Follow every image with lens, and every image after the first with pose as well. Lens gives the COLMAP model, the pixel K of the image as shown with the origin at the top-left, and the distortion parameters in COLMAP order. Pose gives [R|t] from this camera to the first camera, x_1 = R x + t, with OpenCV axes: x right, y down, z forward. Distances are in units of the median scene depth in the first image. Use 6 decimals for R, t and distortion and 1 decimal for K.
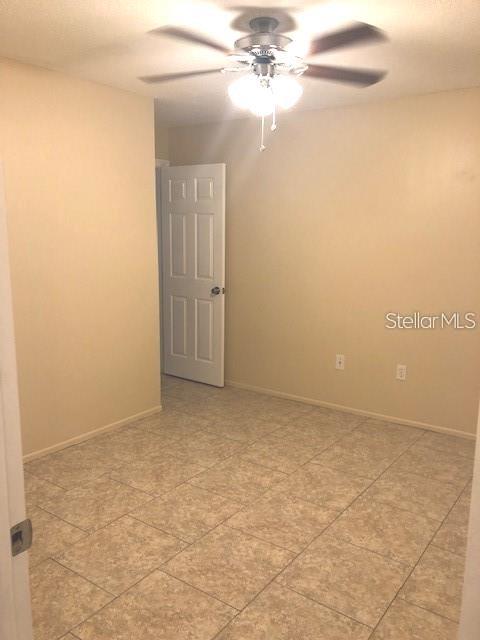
lens RADIAL K [[525.3, 0, 239.0], [0, 525.3, 318.9], [0, 0, 1]] dist [0.035689, -0.056428]
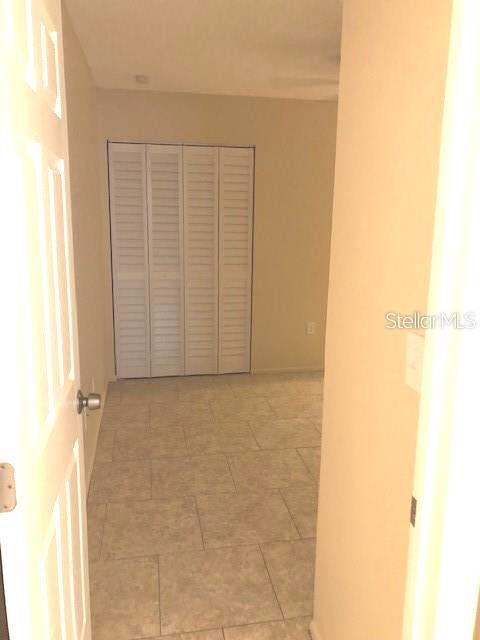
lens RADIAL K [[525.3, 0, 238.3], [0, 525.3, 320.8], [0, 0, 1]] dist [0.035689, -0.056428]
pose [[-0.721952, -0.165802, 0.671785, -0.507103], [0.097057, 0.937004, 0.335564, -0.320890], [-0.685102, 0.307463, -0.660380, 1.764488]]
